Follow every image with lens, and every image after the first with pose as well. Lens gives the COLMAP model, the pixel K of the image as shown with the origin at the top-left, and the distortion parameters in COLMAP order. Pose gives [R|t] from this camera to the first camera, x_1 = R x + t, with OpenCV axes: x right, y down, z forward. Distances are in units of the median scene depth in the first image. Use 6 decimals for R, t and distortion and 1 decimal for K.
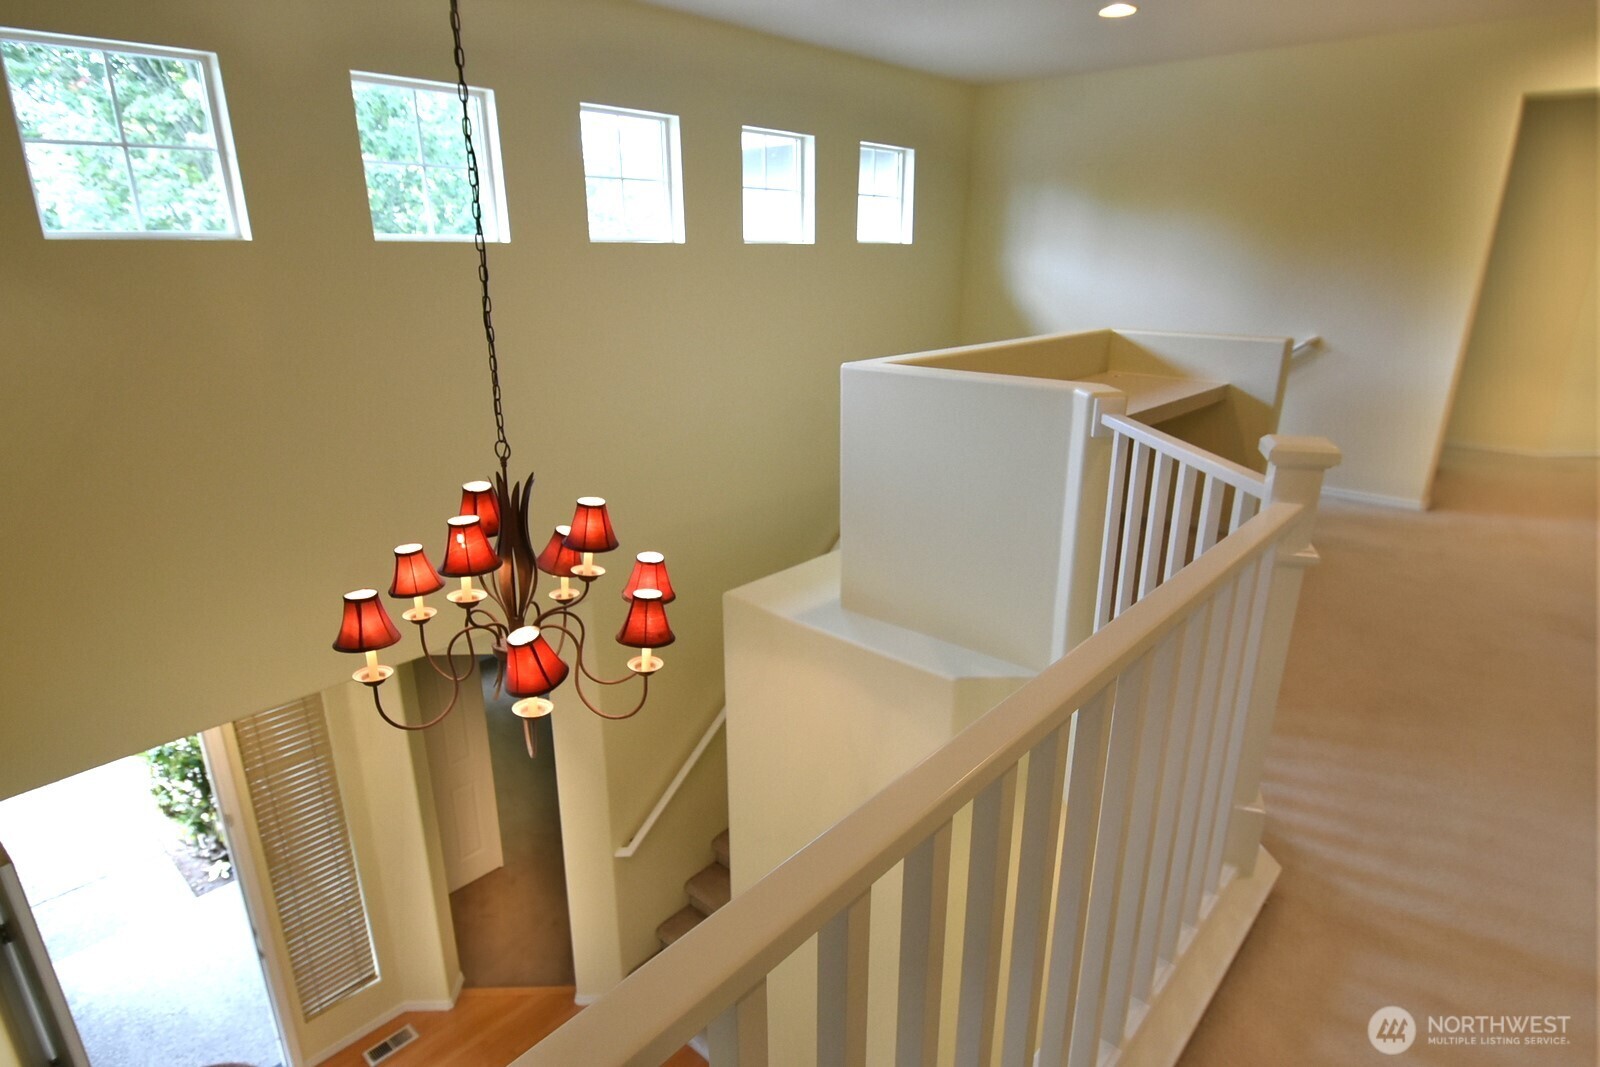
lens RADIAL K [[873.5, 0, 799.2], [0, 873.5, 560.6], [0, 0, 1]] dist [0.028558, 0.000417]
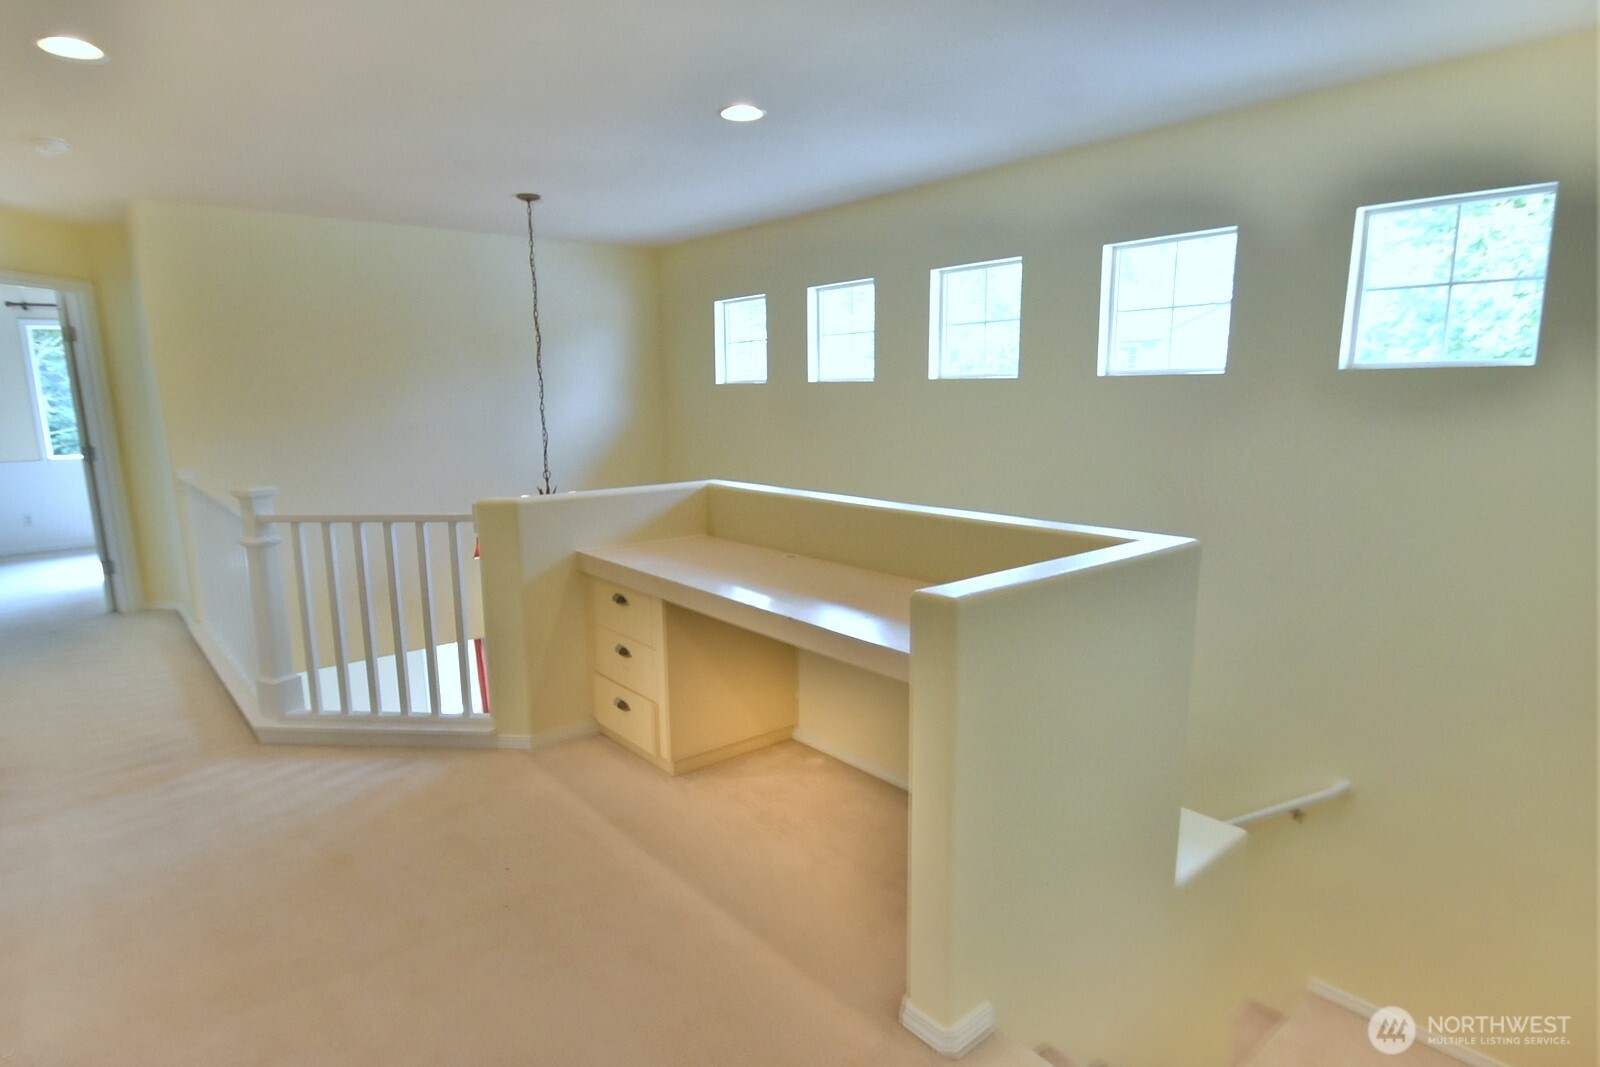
lens RADIAL K [[873.5, 0, 799.2], [0, 873.5, 560.6], [0, 0, 1]] dist [0.028558, 0.000417]
pose [[-0.145592, 0.201135, -0.968683, 0.967285], [-0.318755, 0.917369, 0.238389, -0.362046], [0.936589, 0.343480, -0.069449, 0.997827]]
